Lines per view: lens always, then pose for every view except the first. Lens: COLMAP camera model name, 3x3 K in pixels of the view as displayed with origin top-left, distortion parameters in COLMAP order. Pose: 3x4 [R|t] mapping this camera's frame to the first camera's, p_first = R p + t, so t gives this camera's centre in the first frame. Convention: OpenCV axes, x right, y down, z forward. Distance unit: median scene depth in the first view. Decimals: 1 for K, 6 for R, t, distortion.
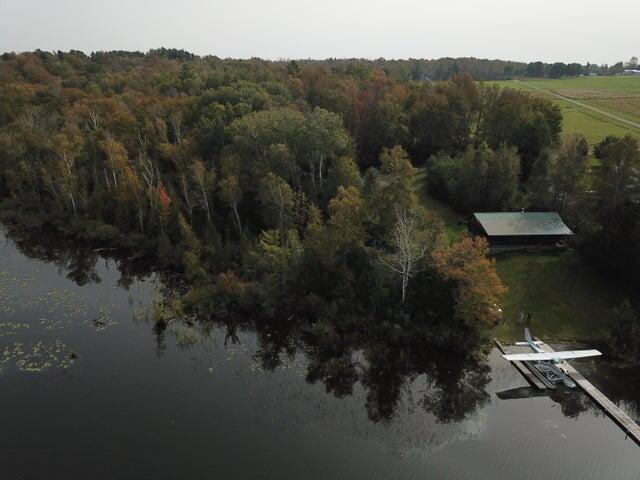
lens RADIAL K [[494.4, 0, 320.5], [0, 494.4, 240.9], [0, 0, 1]] dist [0.011792, -0.011393]
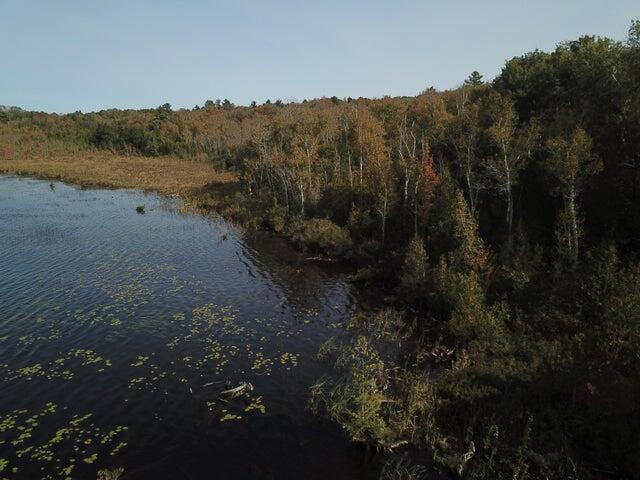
lens RADIAL K [[494.4, 0, 321.1], [0, 494.4, 238.9], [0, 0, 1]] dist [0.011792, -0.011393]
pose [[0.863888, 0.095648, -0.494518, -0.150210], [-0.158744, 0.983471, -0.087096, 0.047163], [0.478014, 0.153743, 0.864792, 0.511097]]
